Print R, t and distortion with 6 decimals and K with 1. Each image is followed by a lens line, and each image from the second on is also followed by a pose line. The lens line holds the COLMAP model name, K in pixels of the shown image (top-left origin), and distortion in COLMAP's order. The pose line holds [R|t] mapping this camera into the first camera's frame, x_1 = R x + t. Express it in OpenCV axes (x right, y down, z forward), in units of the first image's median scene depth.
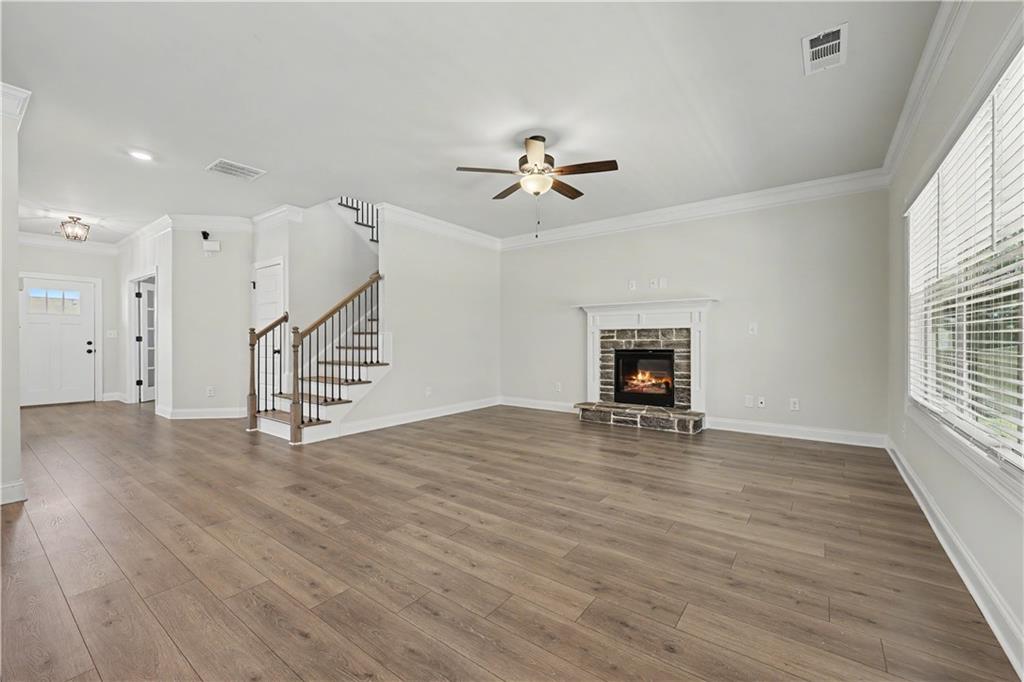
lens RADIAL K [[420.1, 0, 510.6], [0, 420.1, 342.5], [0, 0, 1]] dist [-0.000786, 0.000842]
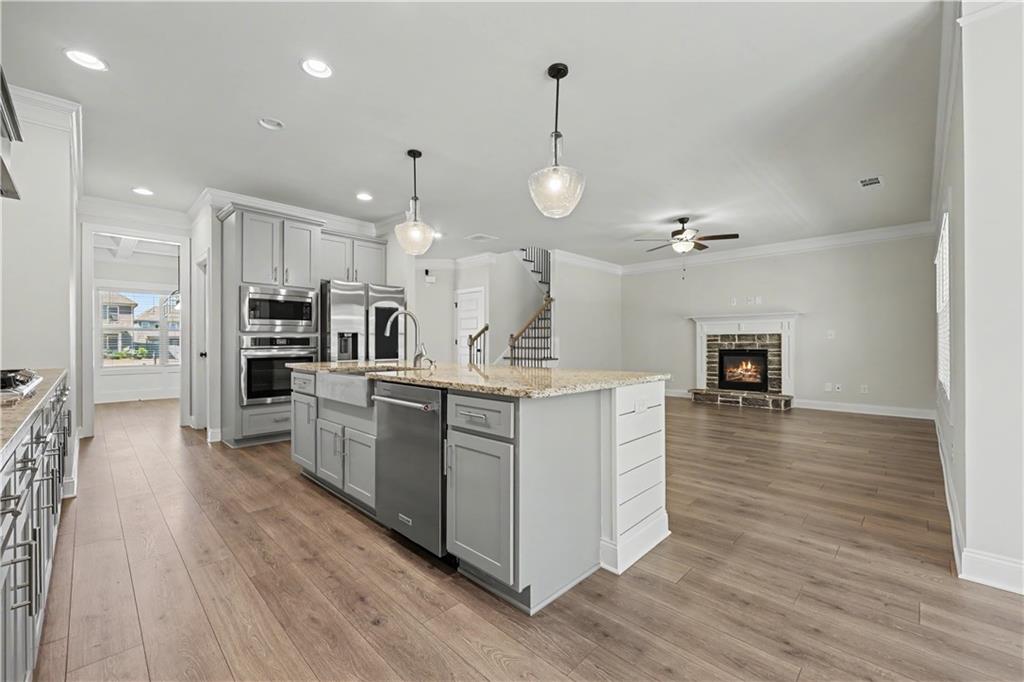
lens RADIAL K [[420.1, 0, 506.3], [0, 420.1, 342.7], [0, 0, 1]] dist [-0.000786, 0.000842]
pose [[0.989598, -0.000425, -0.143859, -0.262981], [-0.000468, 0.999981, -0.006172, 0.003738], [0.143859, 0.006175, 0.989579, -0.485941]]
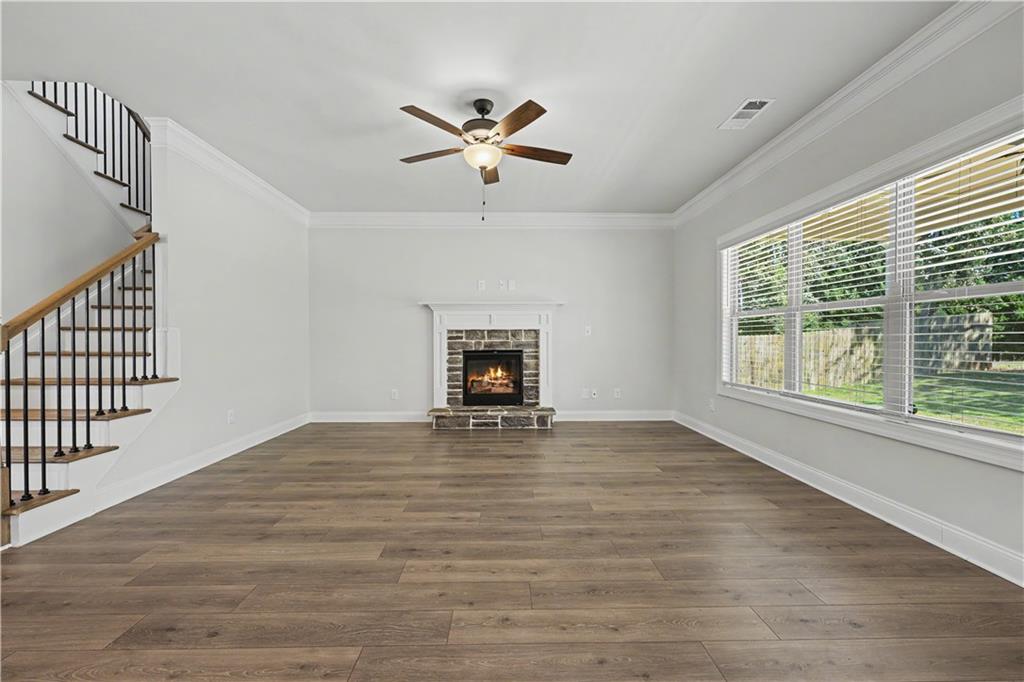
lens RADIAL K [[420.1, 0, 511.6], [0, 420.1, 344.8], [0, 0, 1]] dist [-0.000786, 0.000842]
pose [[0.788534, -0.006211, 0.614959, -0.287308], [0.004042, 0.999980, 0.004917, -0.000712], [-0.614977, -0.001391, 0.788544, 0.202215]]
